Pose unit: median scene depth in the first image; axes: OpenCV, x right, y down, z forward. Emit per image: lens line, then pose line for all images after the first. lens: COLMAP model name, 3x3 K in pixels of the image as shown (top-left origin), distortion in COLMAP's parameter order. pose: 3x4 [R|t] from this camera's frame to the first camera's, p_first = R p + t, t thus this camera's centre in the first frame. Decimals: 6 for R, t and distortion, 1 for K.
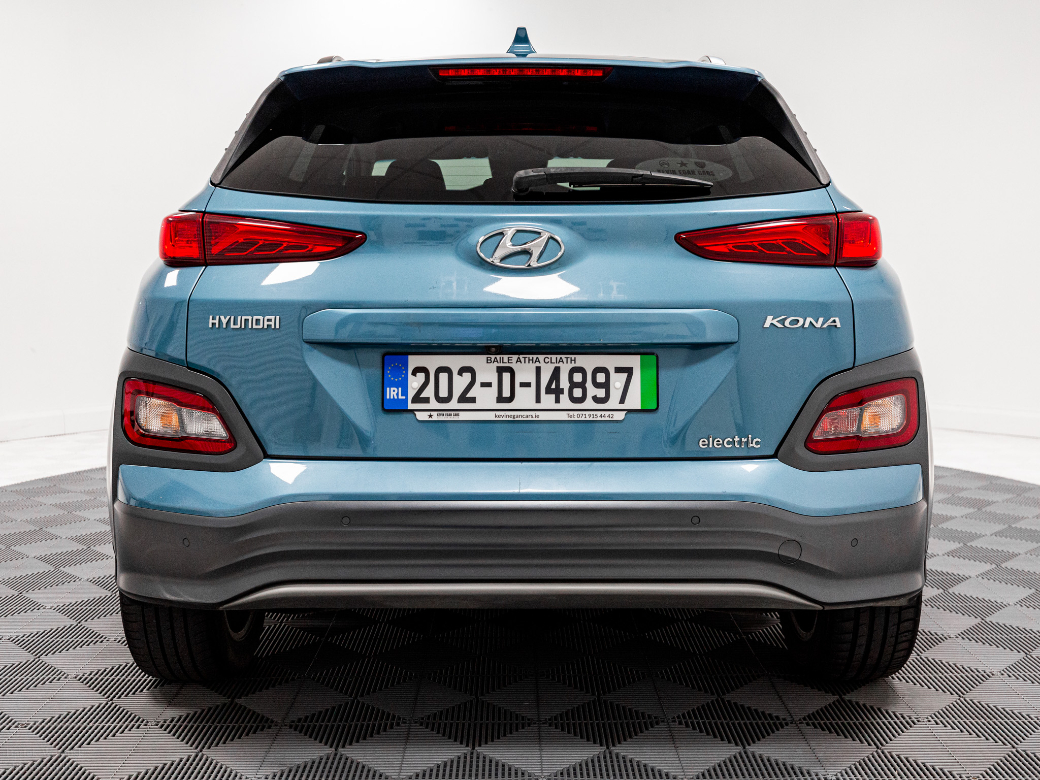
lens RADIAL K [[1132.4, 0, 523.8], [0, 1132.4, 389.9], [0, 0, 1]] dist [0.031202, 0.000000]
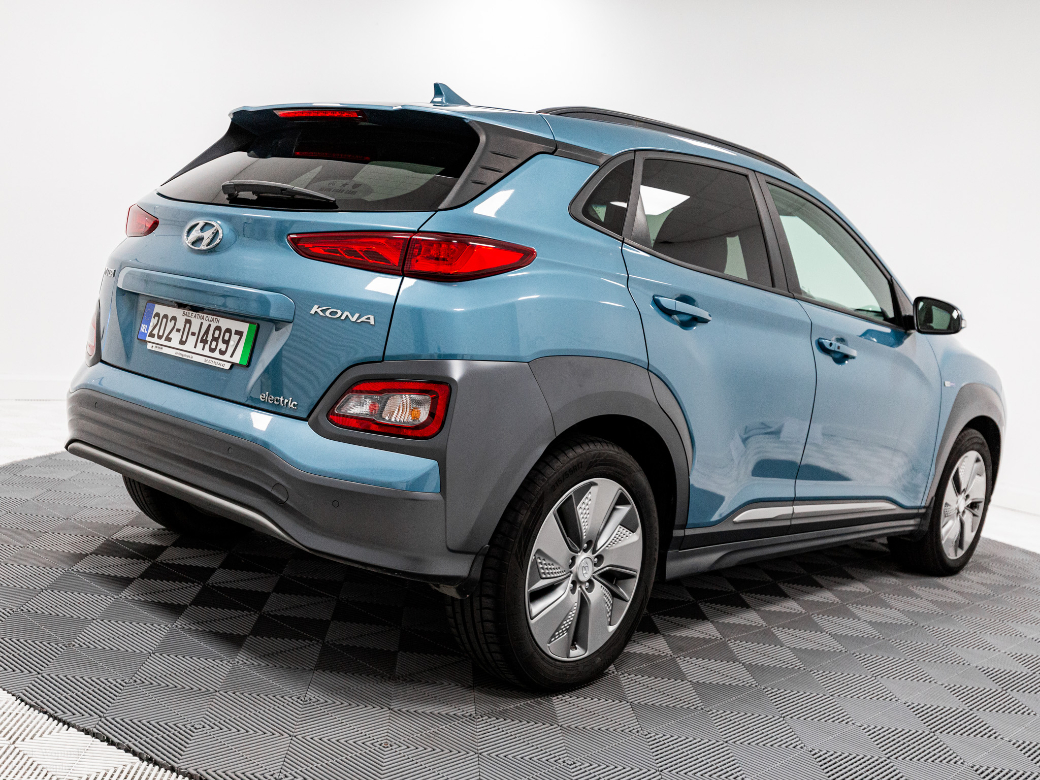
lens RADIAL K [[1132.4, 0, 513.1], [0, 1132.4, 386.6], [0, 0, 1]] dist [0.031202, 0.000000]
pose [[0.732798, 0.157755, -0.661907, 1.206357], [-0.201360, 0.979461, 0.010514, -0.034663], [0.649971, 0.125577, 0.749512, 0.226953]]
